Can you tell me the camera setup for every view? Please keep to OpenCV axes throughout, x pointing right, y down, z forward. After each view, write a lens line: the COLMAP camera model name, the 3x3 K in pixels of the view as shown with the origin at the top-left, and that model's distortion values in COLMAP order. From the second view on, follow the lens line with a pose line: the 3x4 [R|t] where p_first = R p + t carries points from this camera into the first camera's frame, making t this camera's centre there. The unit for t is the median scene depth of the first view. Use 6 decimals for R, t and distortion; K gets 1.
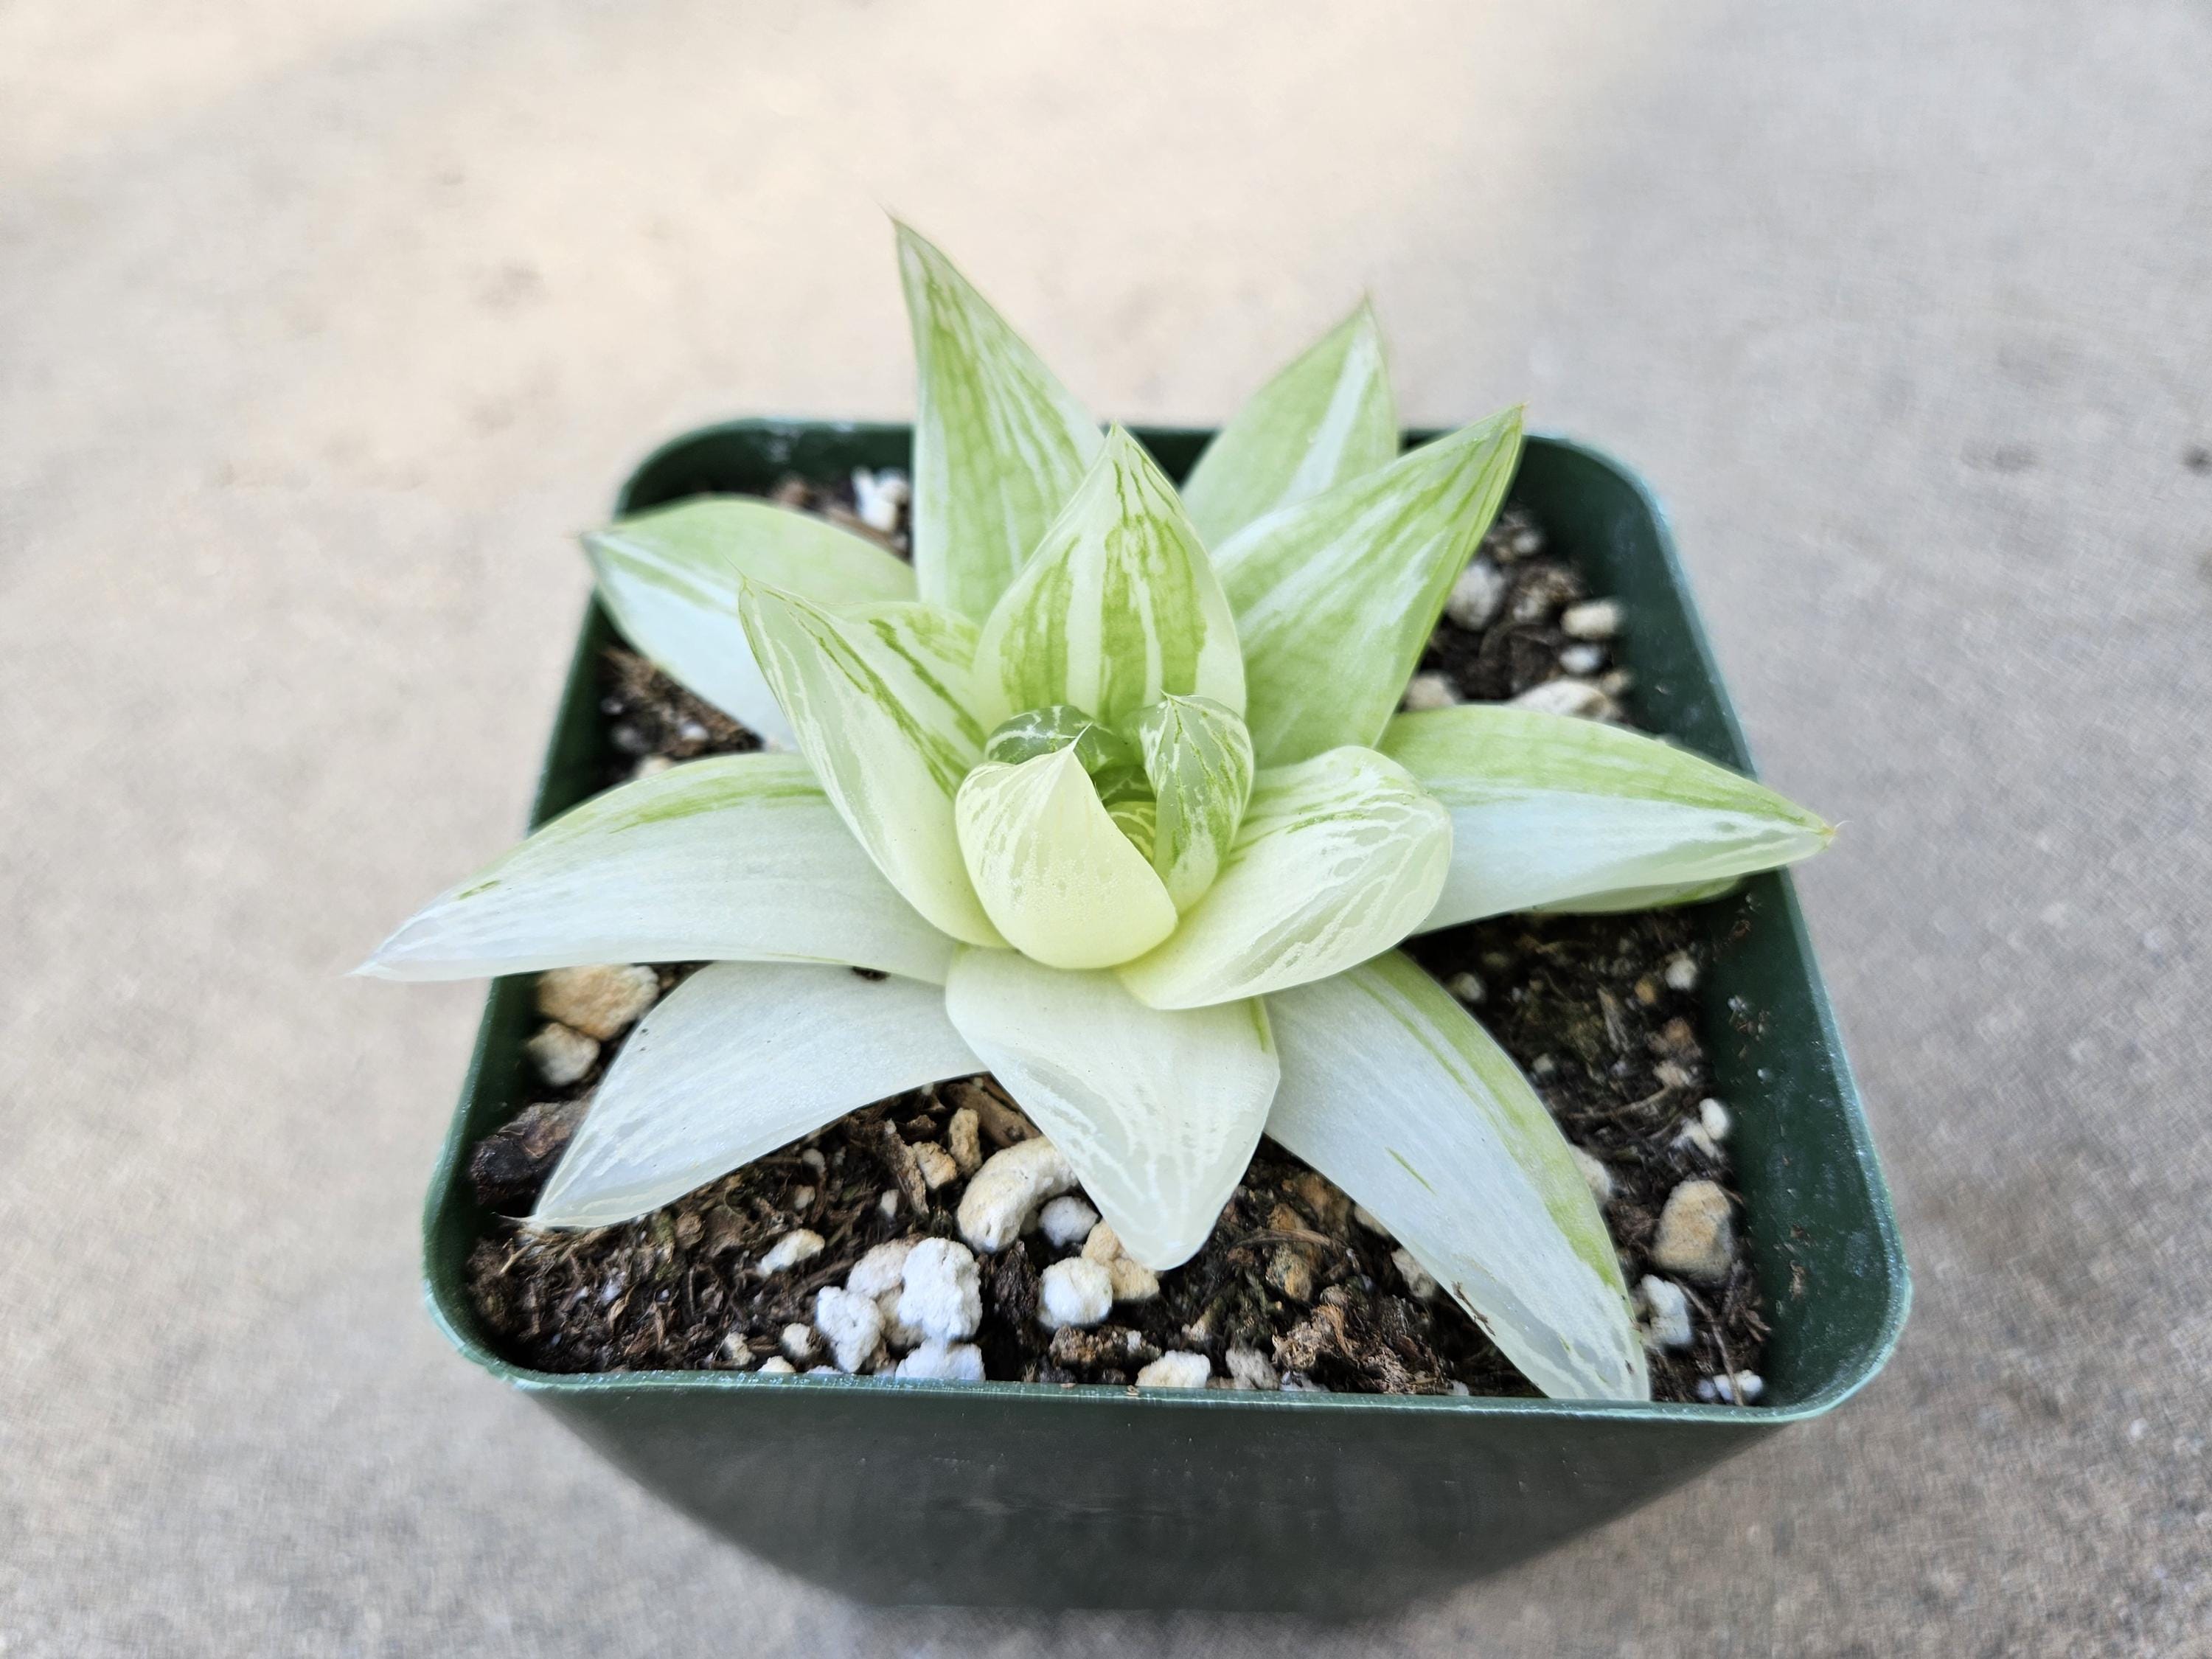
lens RADIAL K [[1819.2, 0, 1106.0], [0, 1819.2, 829.5], [0, 0, 1]] dist [0.057817, -0.100523]
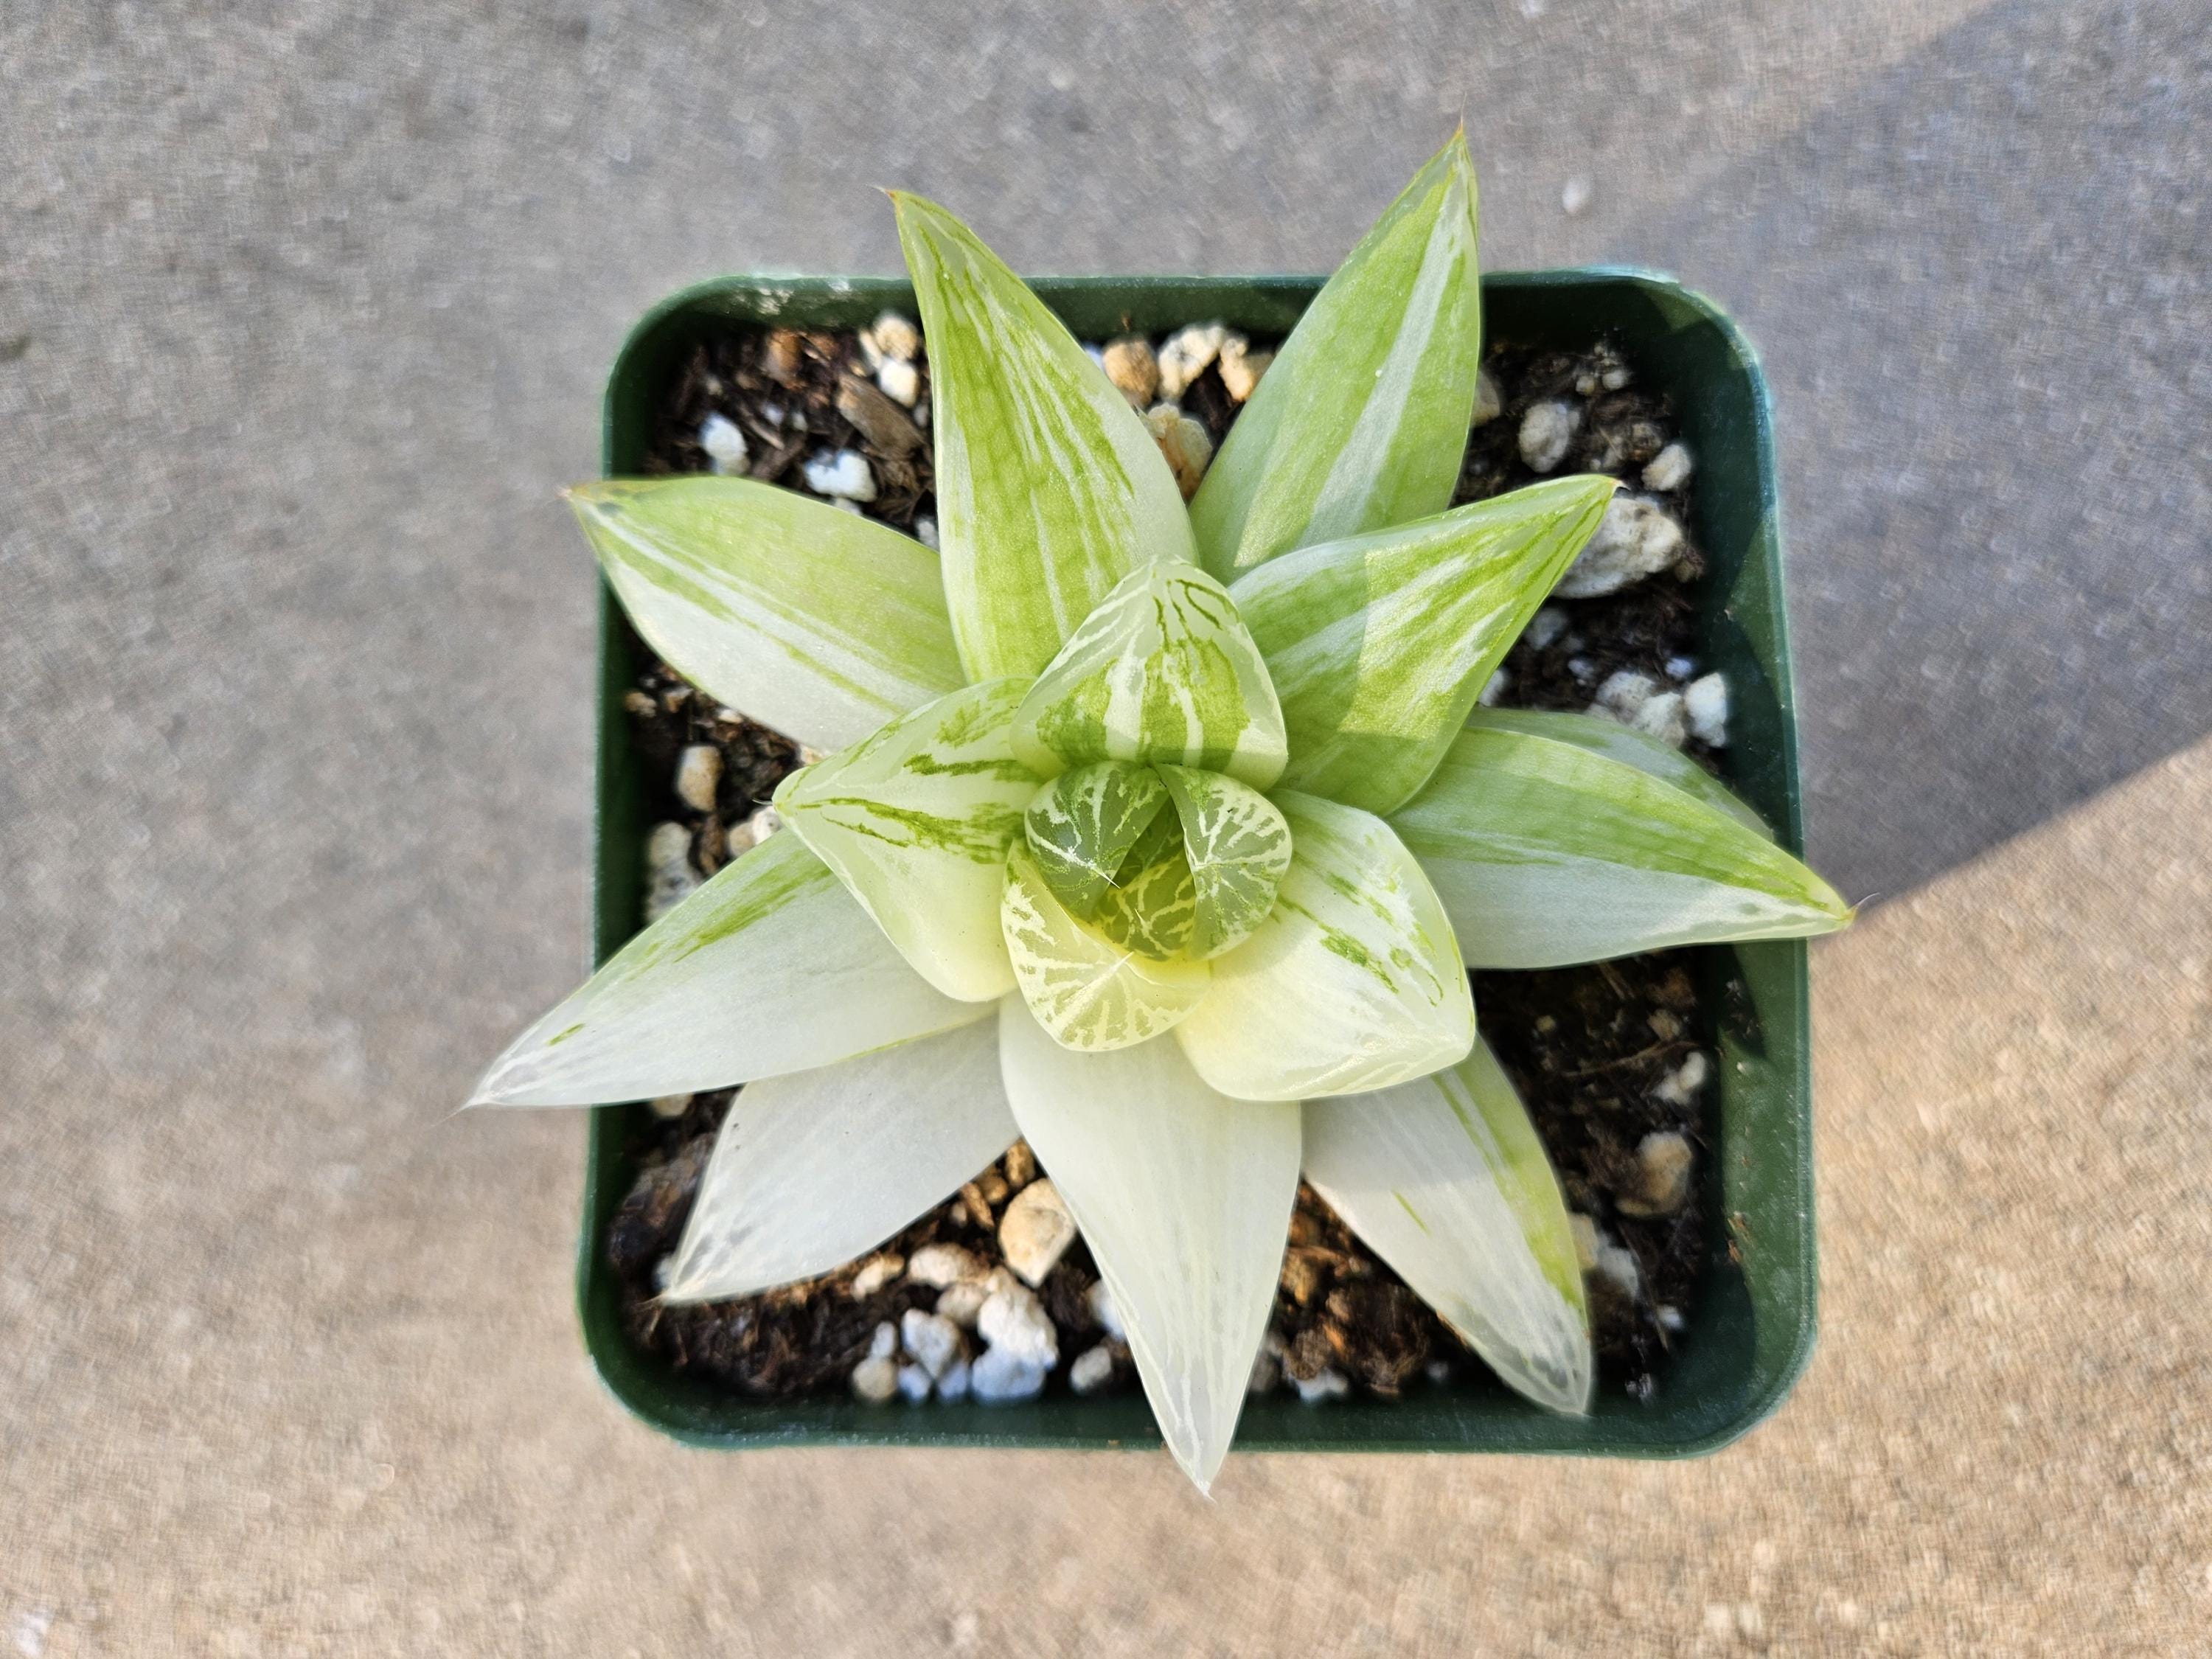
lens RADIAL K [[1766.6, 0, 1104.3], [0, 1766.6, 750.7], [0, 0, 1]] dist [0.054431, -0.082774]
pose [[0.999612, 0.000214, -0.027862, 0.003747], [0.015420, 0.828613, 0.559609, -0.620966], [0.023206, -0.559821, 0.828288, 0.207525]]
